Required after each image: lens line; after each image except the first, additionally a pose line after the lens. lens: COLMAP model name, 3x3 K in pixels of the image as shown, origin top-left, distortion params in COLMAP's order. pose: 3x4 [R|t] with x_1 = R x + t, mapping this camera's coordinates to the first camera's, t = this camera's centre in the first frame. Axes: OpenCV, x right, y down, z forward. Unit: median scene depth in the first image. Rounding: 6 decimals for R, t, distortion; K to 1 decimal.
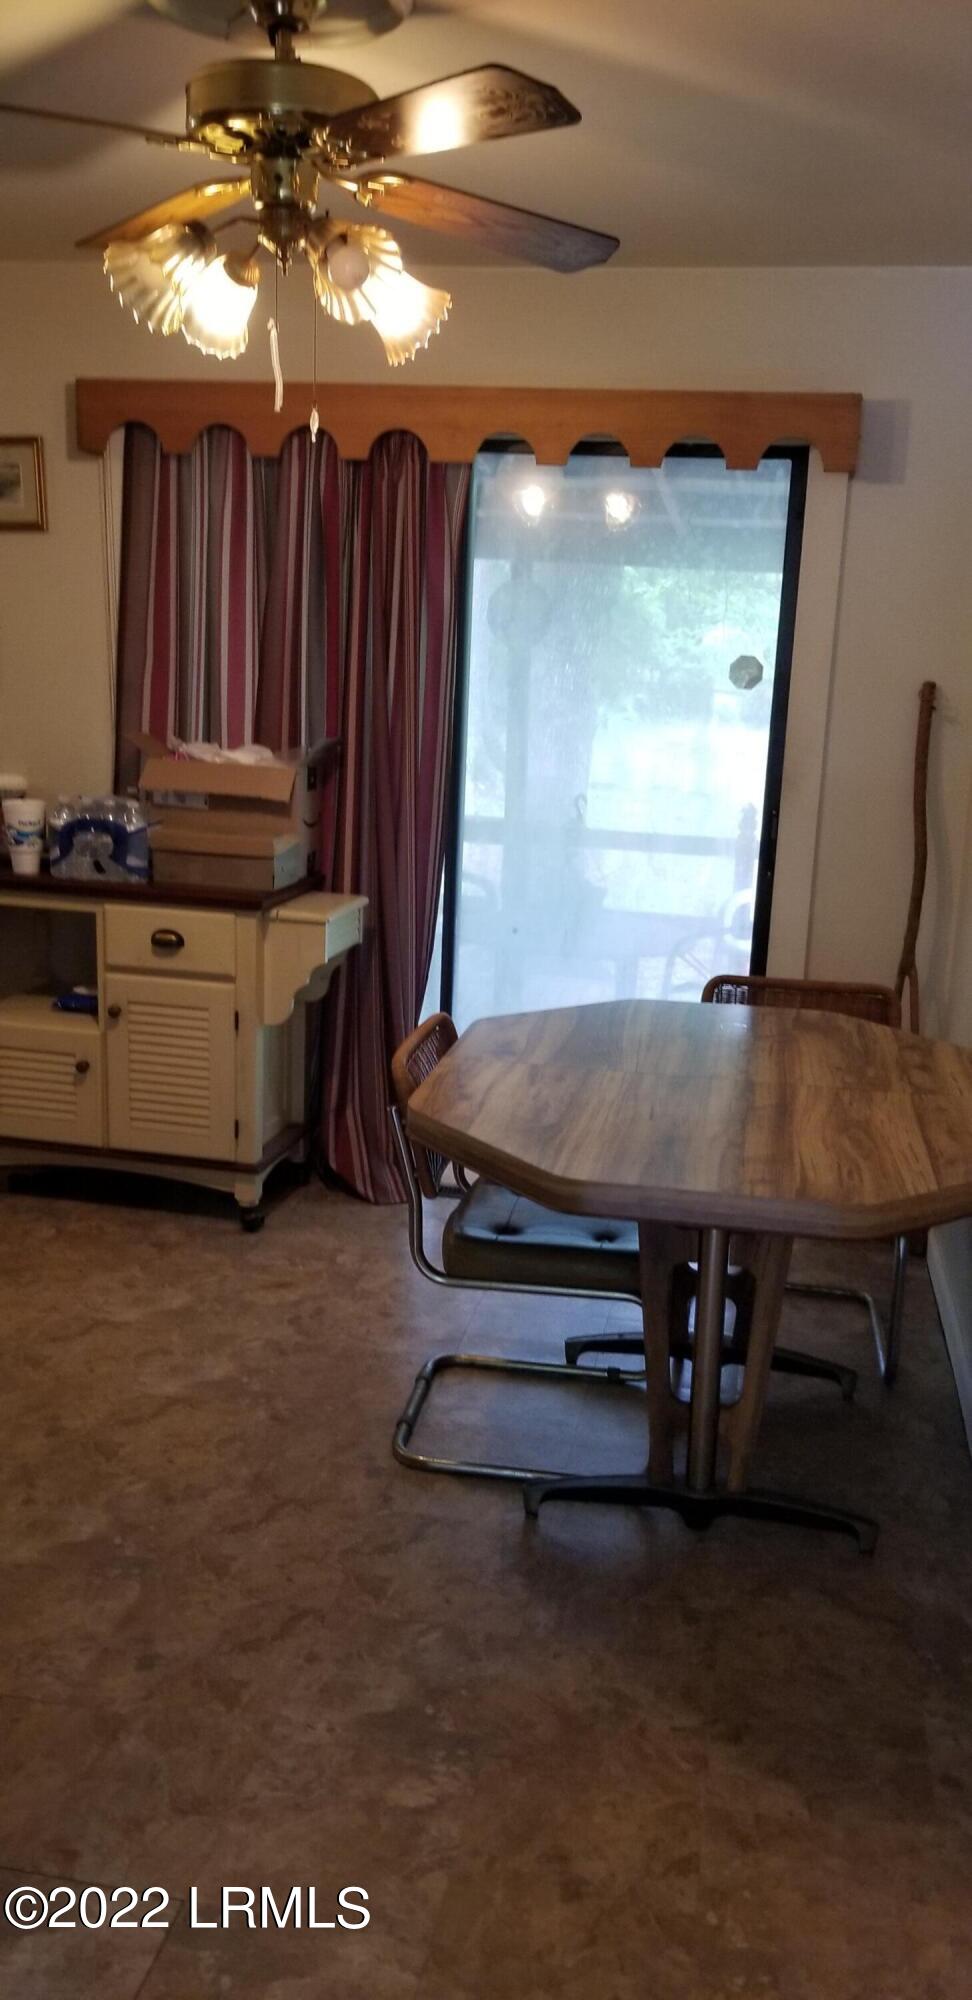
lens RADIAL K [[1550.6, 0, 491.8], [0, 1550.6, 999.9], [0, 0, 1]] dist [0.067213, -0.113442]
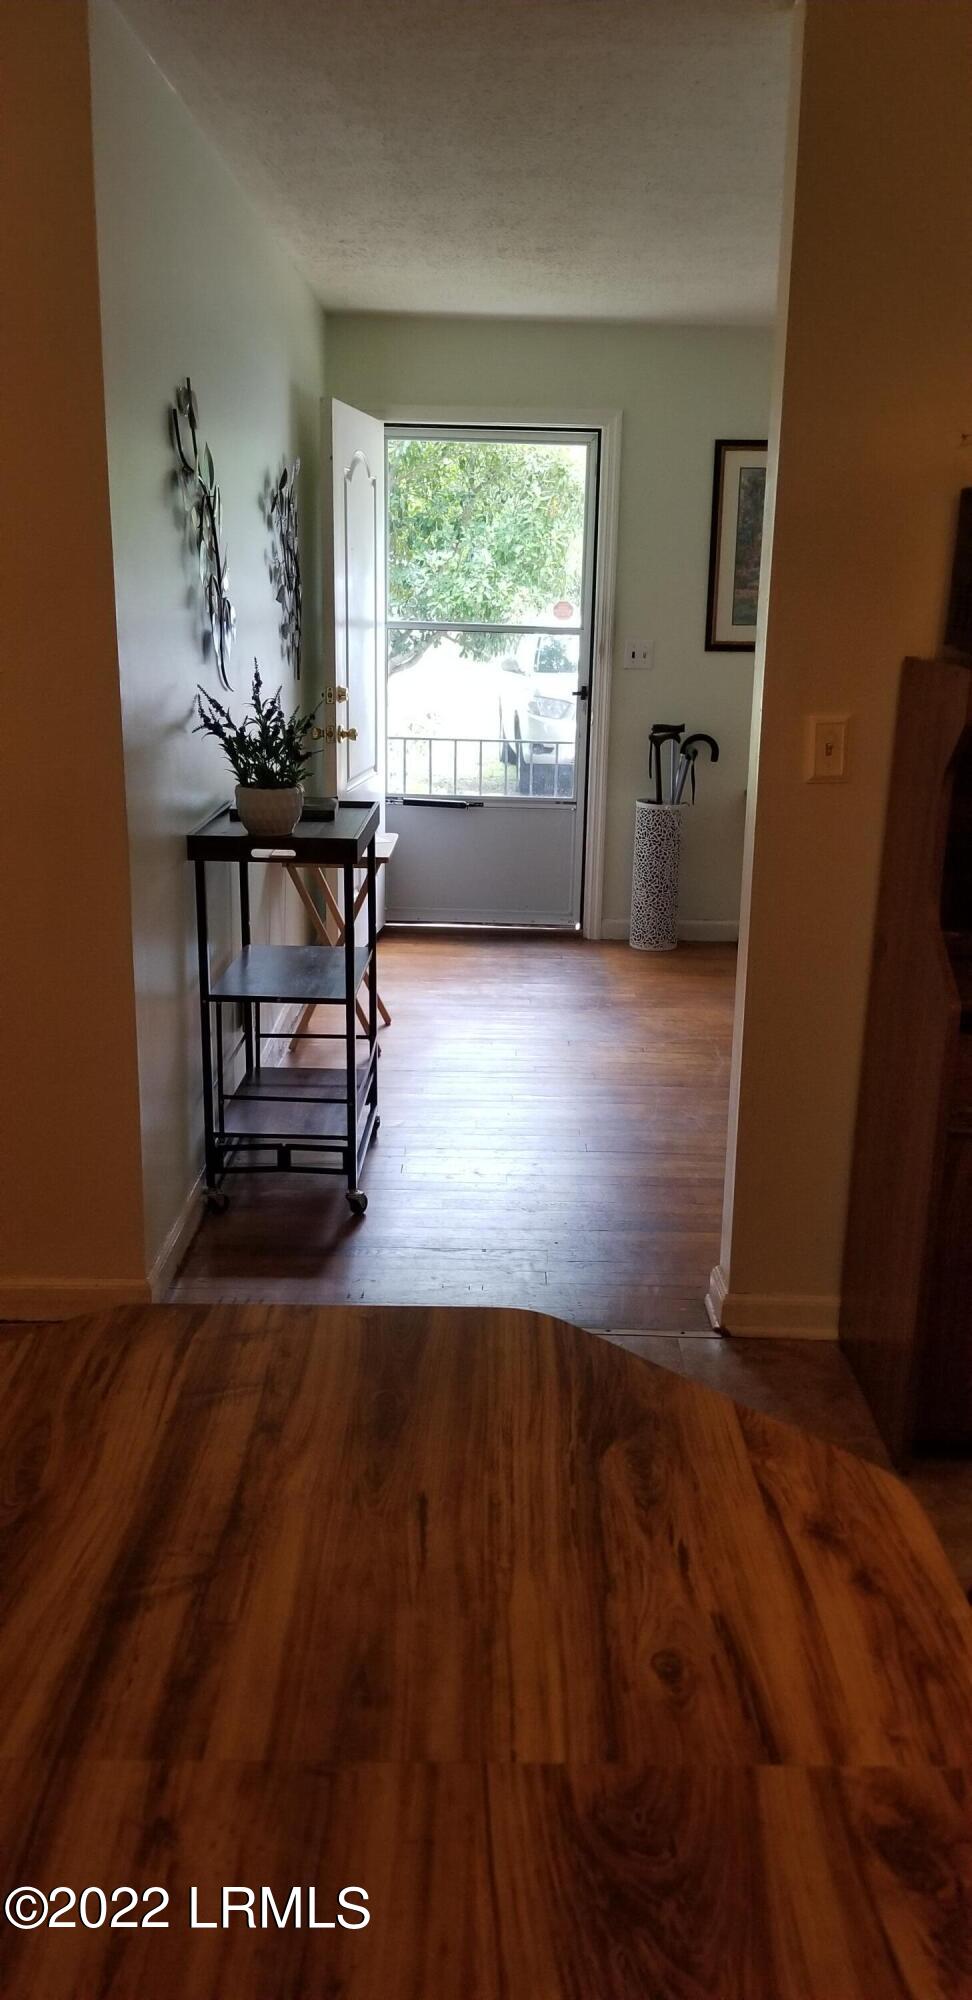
lens RADIAL K [[1550.6, 0, 486.9], [0, 1550.6, 1000.4], [0, 0, 1]] dist [0.067213, -0.113442]
pose [[-0.982300, -0.011574, -0.186955, 0.173292], [-0.096429, 0.886917, 0.451752, -0.284810], [0.160585, 0.461784, -0.872335, 1.331787]]
